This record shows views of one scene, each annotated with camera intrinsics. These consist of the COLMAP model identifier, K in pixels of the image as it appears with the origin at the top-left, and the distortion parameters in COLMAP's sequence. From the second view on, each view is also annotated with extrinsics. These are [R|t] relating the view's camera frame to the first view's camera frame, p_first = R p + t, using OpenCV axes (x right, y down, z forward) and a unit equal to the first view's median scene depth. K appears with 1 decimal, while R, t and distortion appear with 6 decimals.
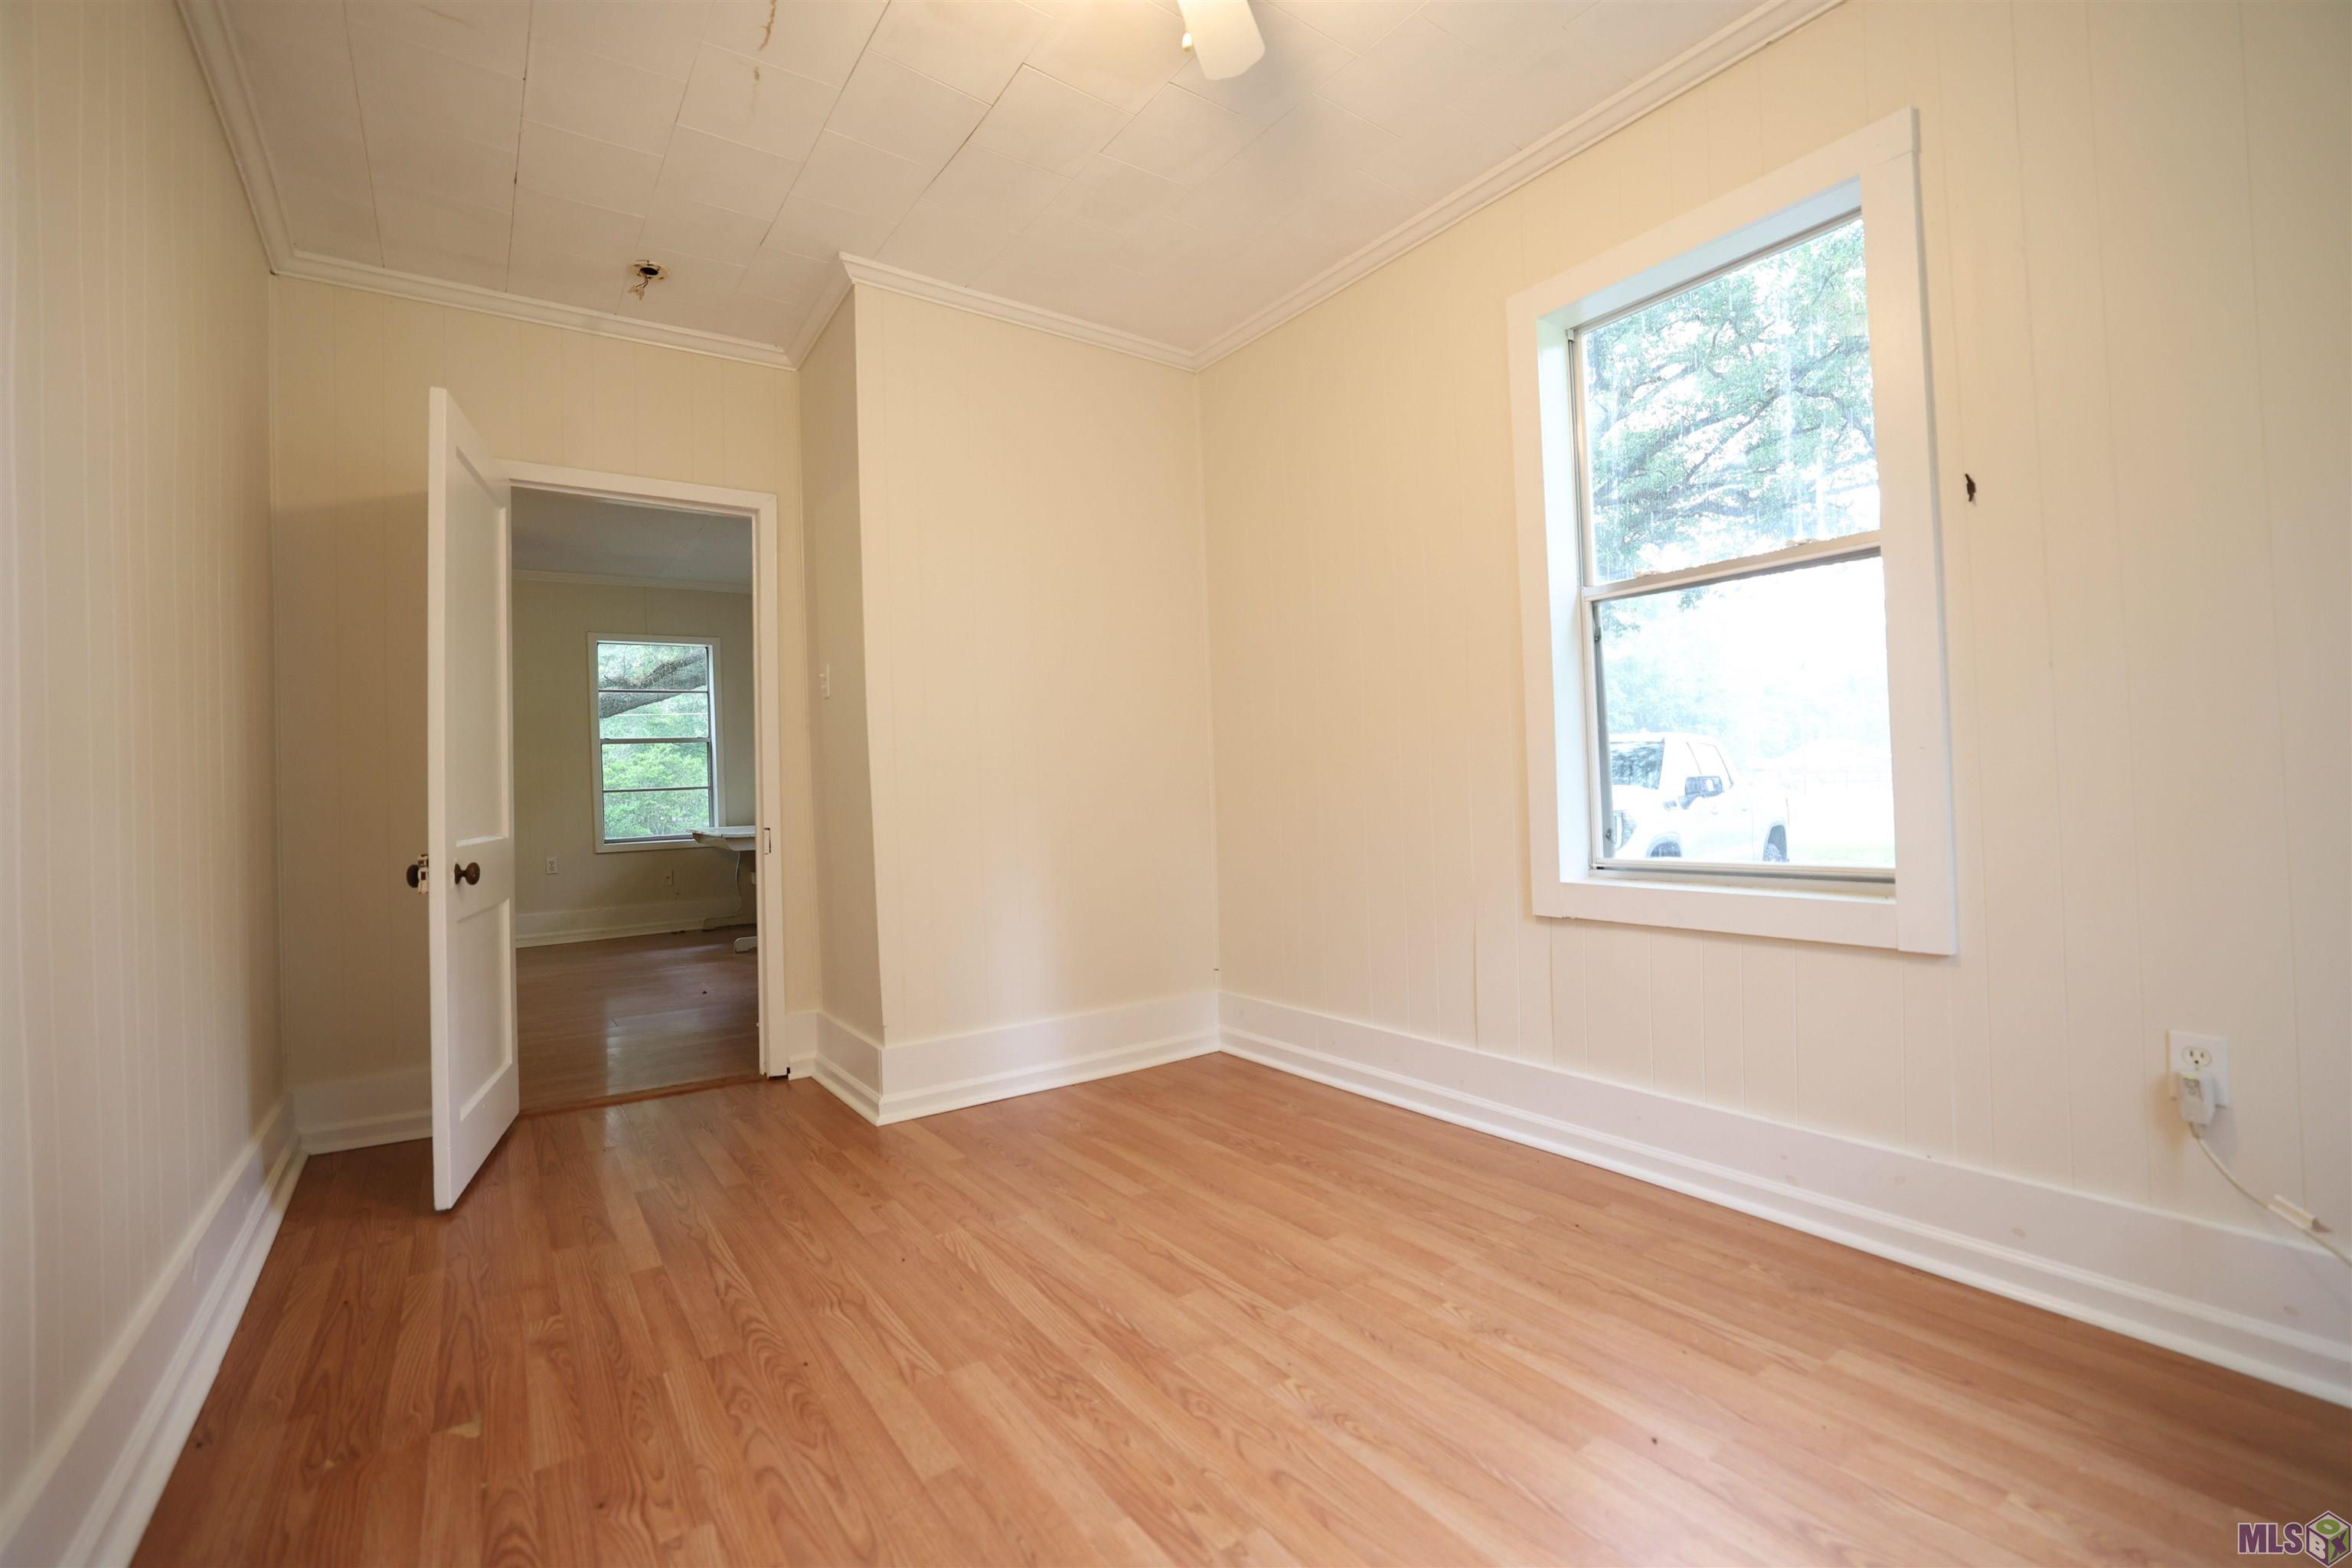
lens RADIAL K [[1018.8, 0, 1179.7], [0, 1018.8, 729.8], [0, 0, 1]] dist [-0.041839, 0.018785]
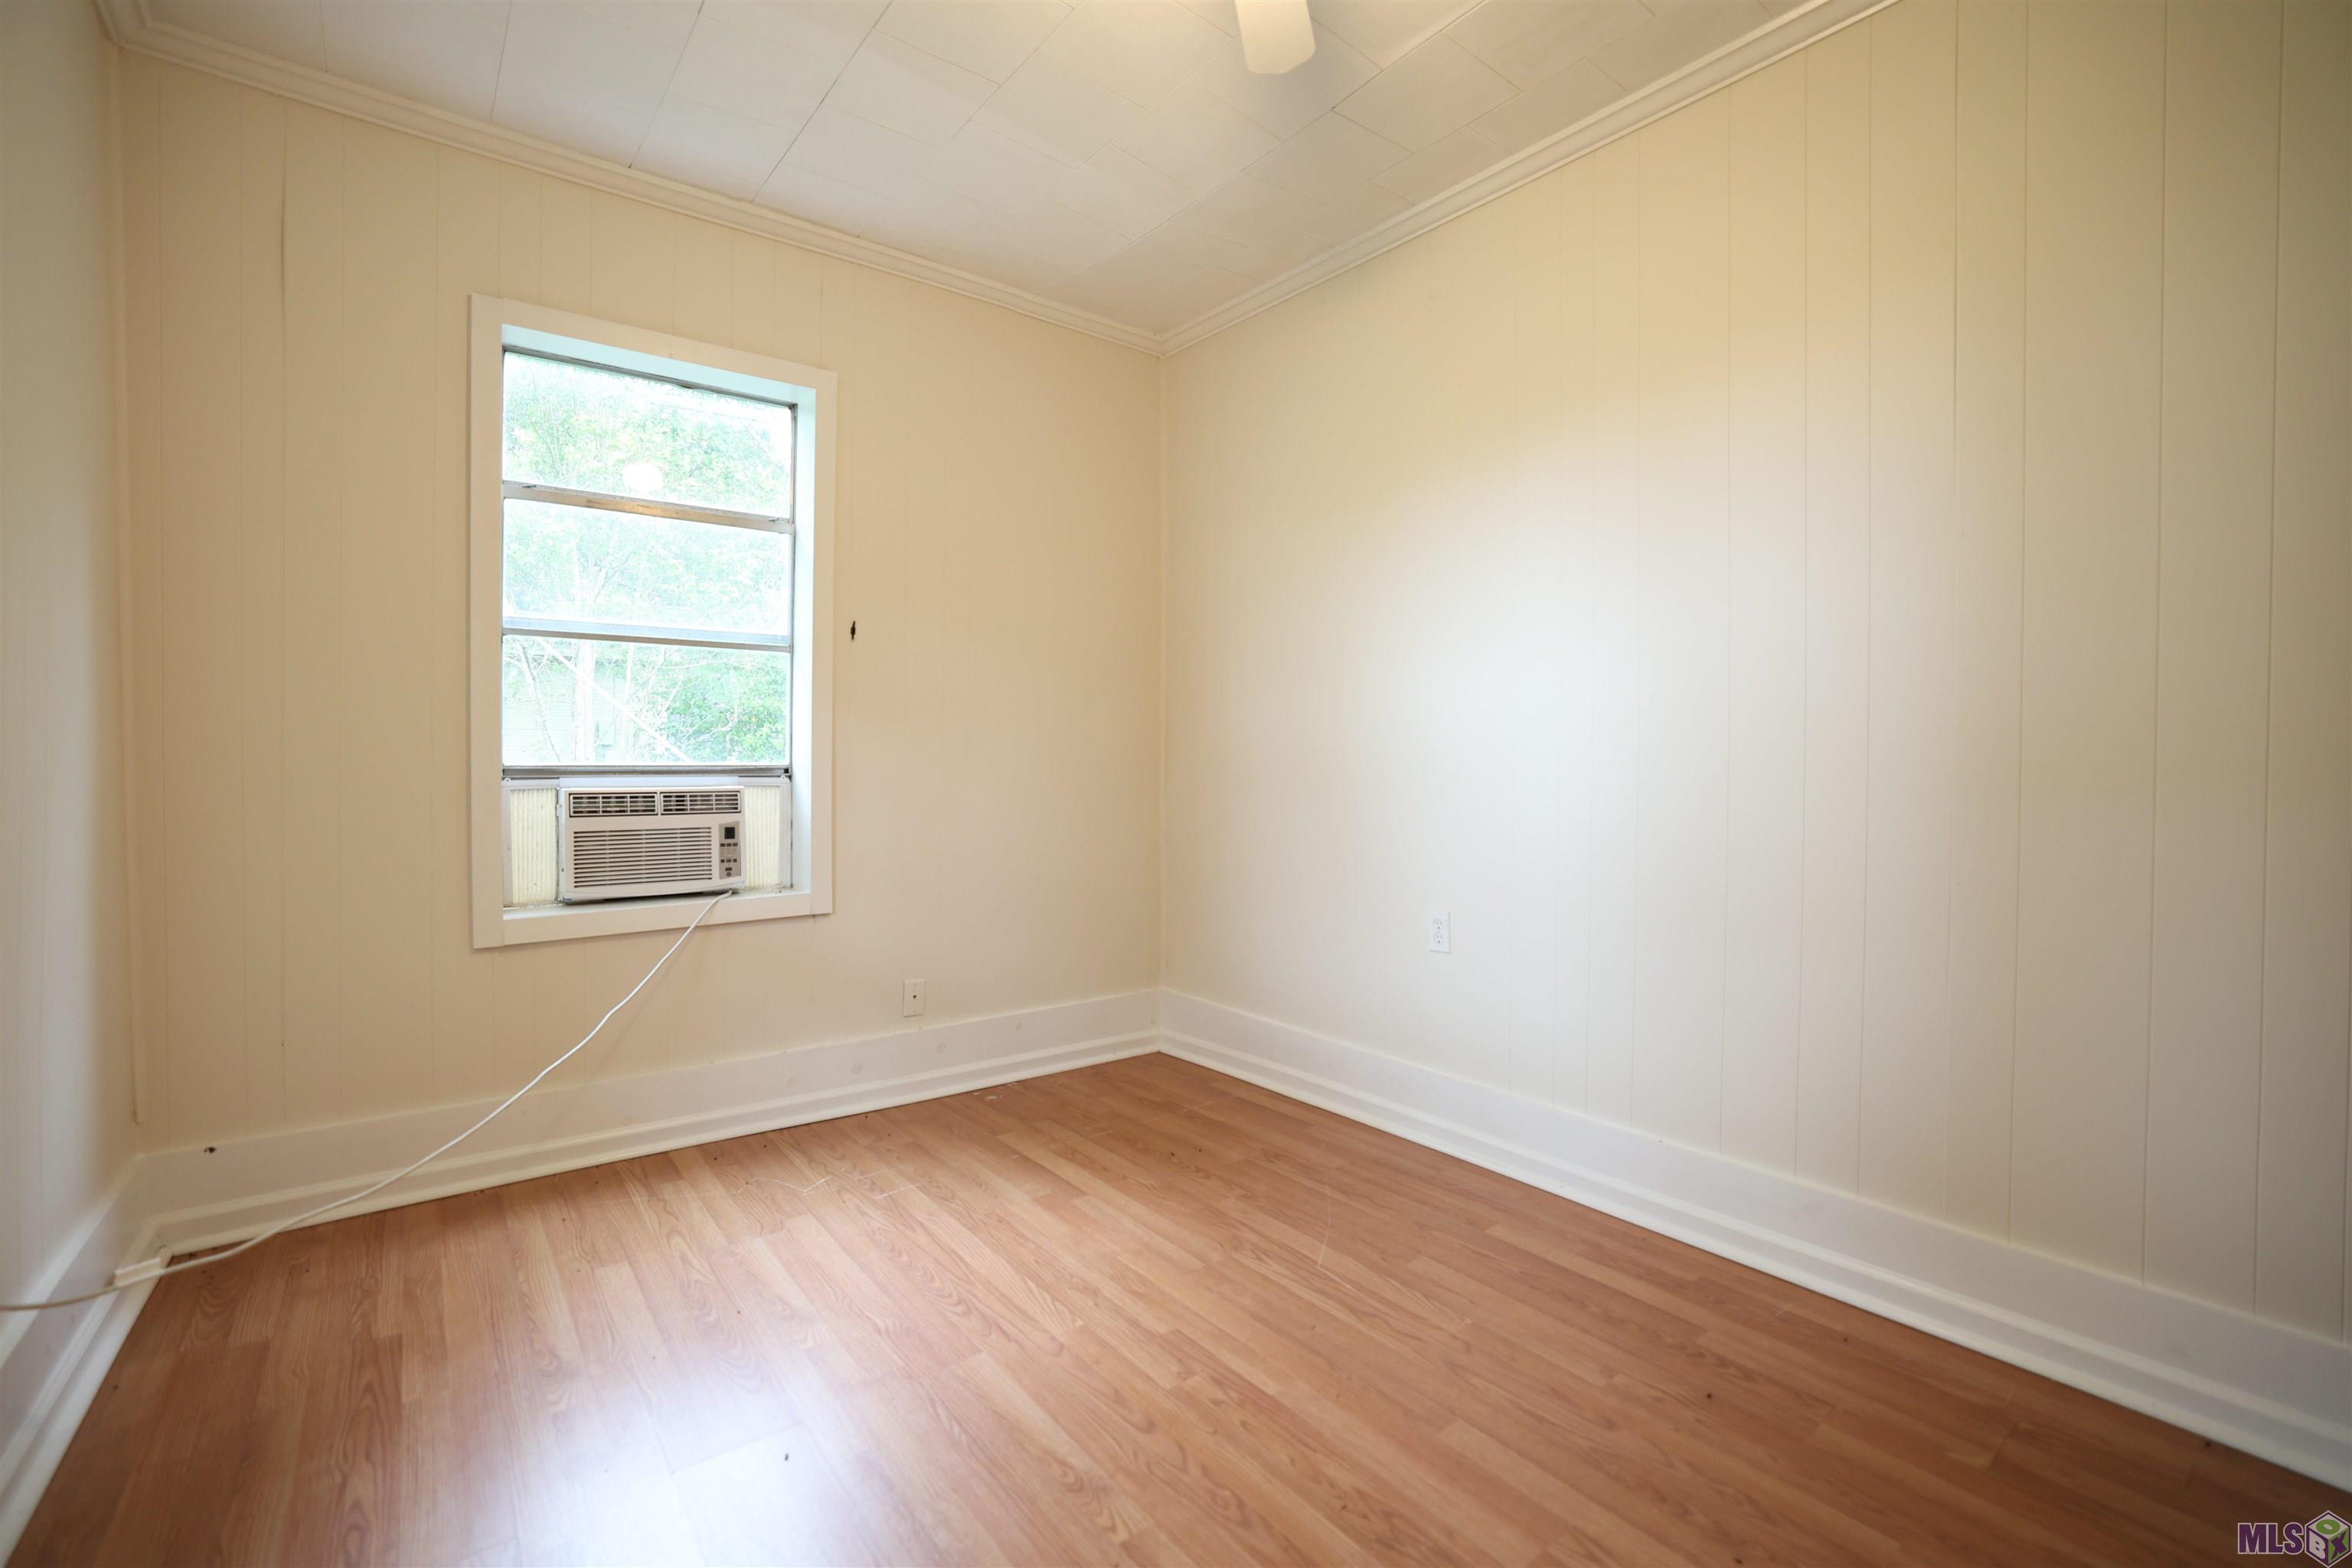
lens RADIAL K [[1006.0, 0, 1174.5], [0, 1006.0, 773.5], [0, 0, 1]] dist [-0.047664, 0.018086]
pose [[-0.998757, 0.026261, -0.042364, 0.089892], [0.027832, 0.998930, -0.036924, 0.043924], [0.041349, -0.038057, -0.998420, 1.991518]]
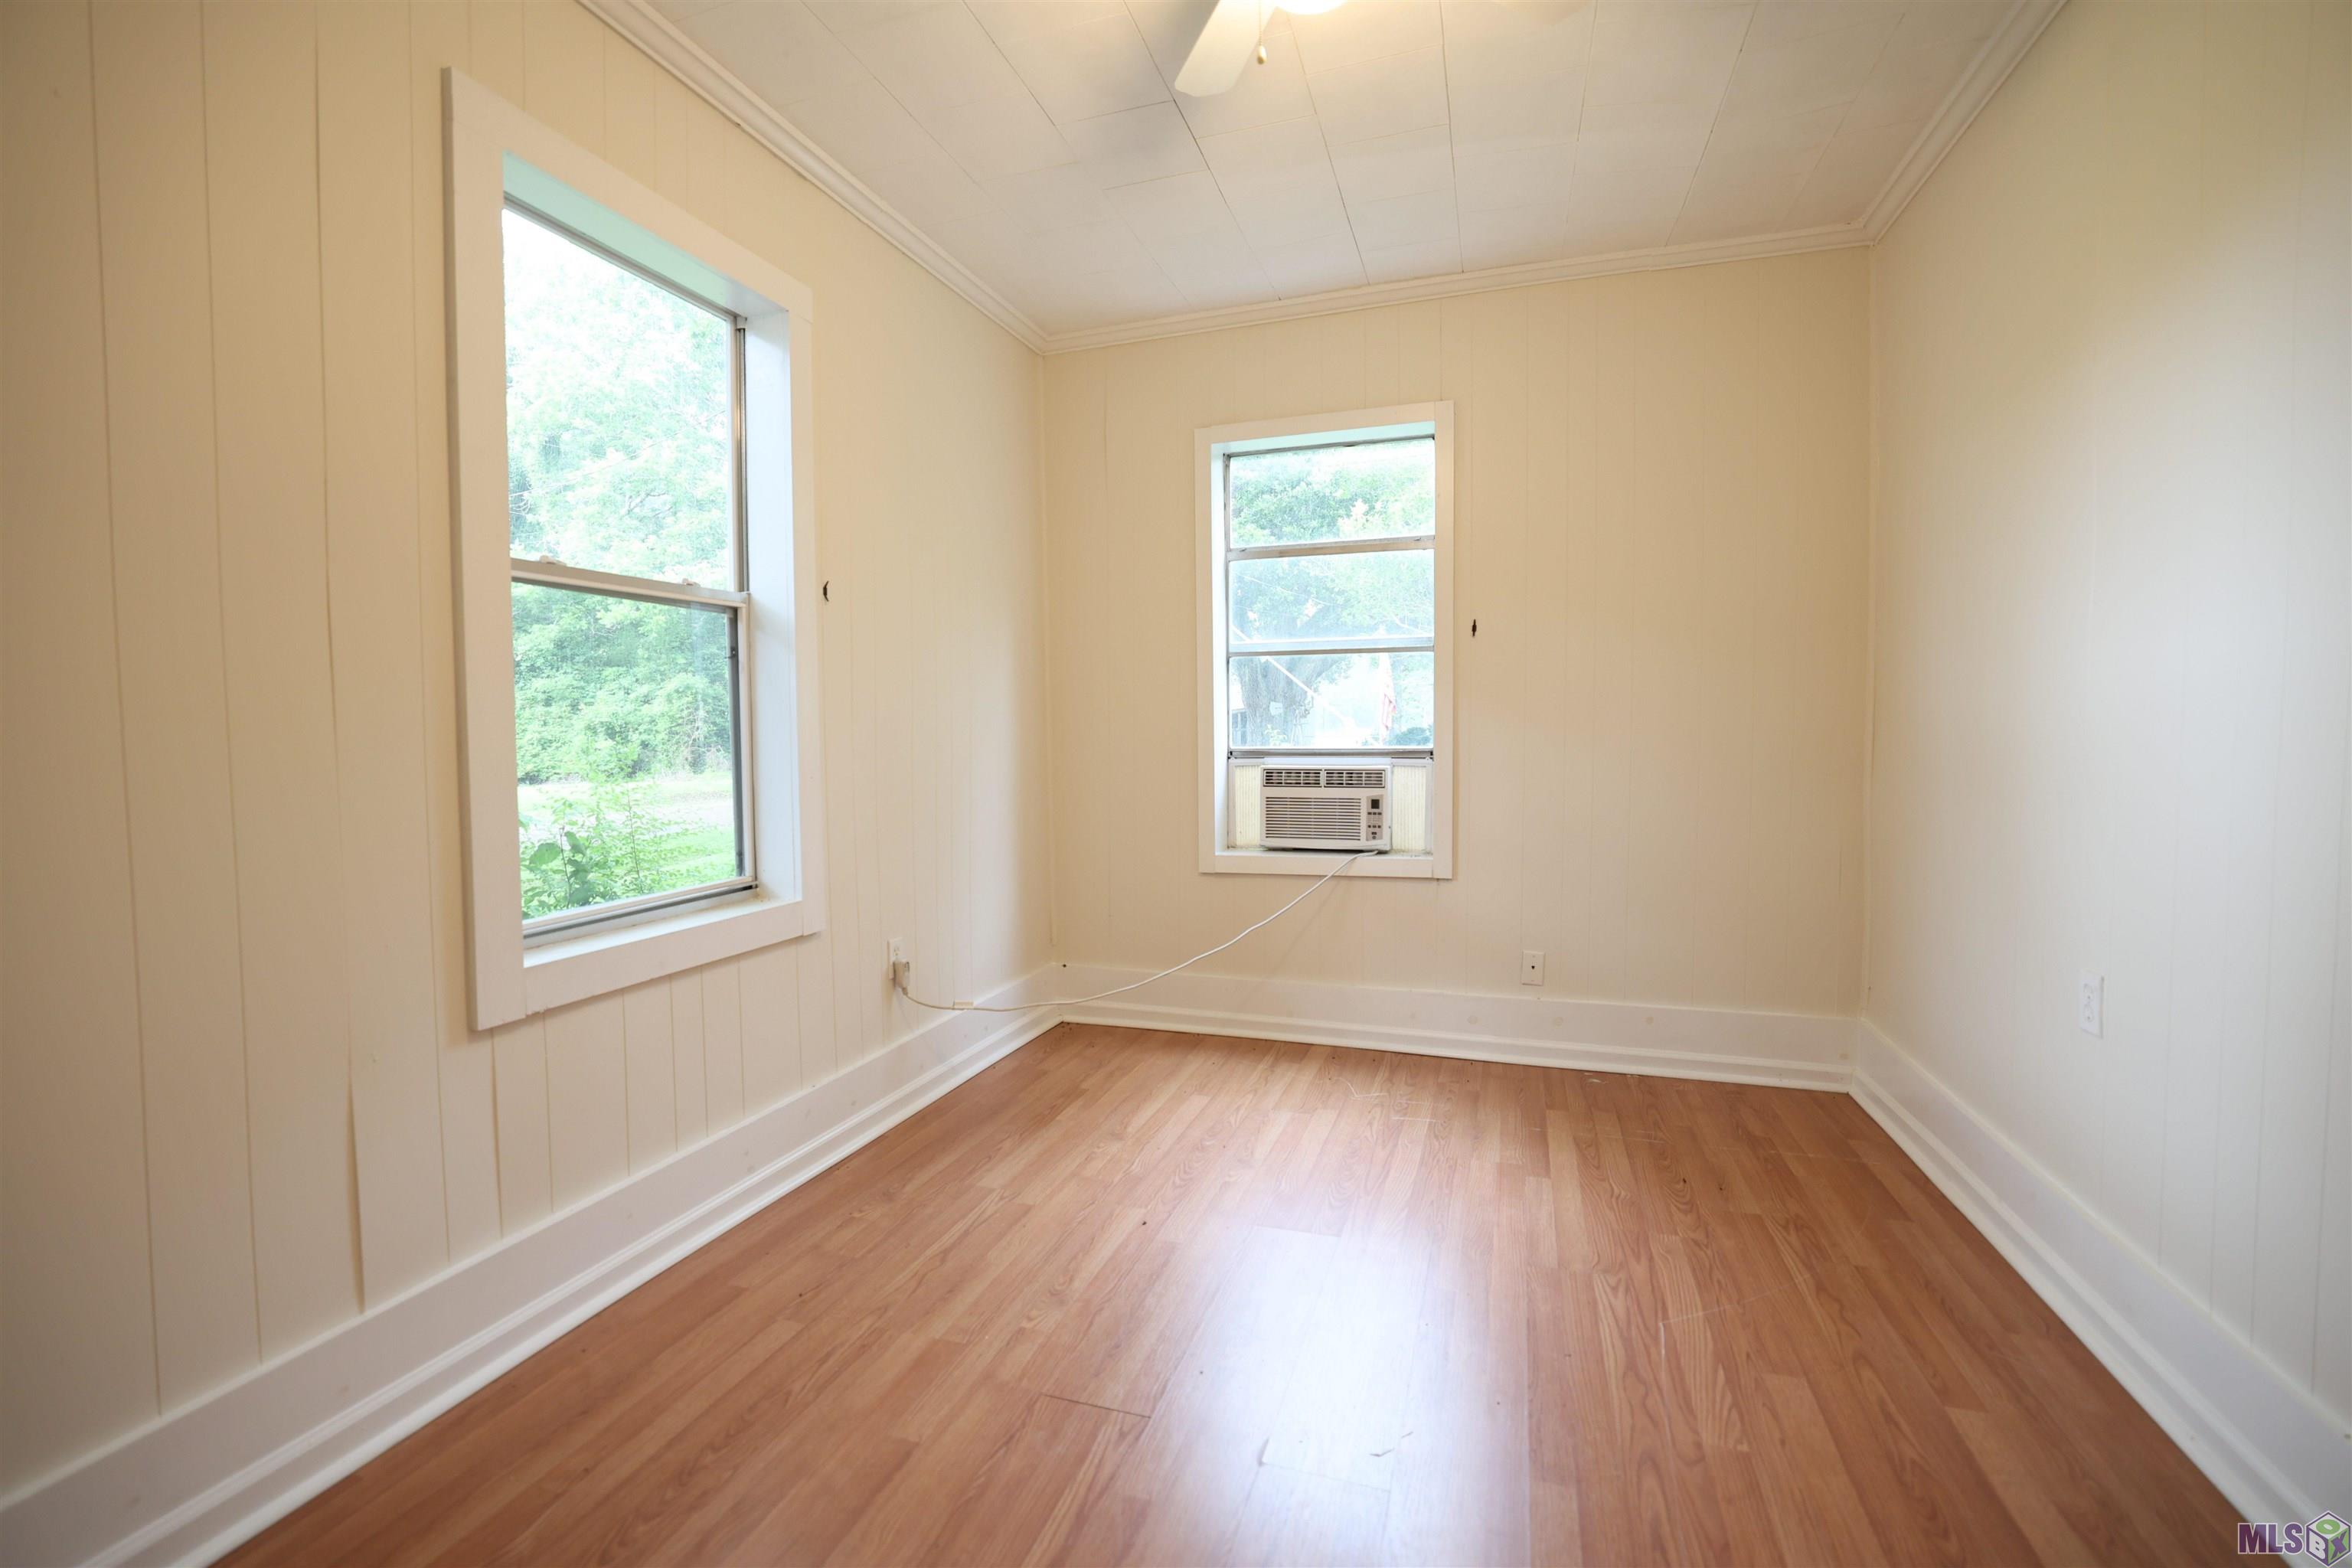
lens RADIAL K [[1006.0, 0, 1174.5], [0, 1006.0, 773.5], [0, 0, 1]] dist [-0.047664, 0.018086]
pose [[-0.587916, -0.001488, 0.808921, -0.777372], [-0.017456, 0.999789, -0.010848, 0.025642], [-0.808734, -0.020498, -0.587818, 1.815707]]
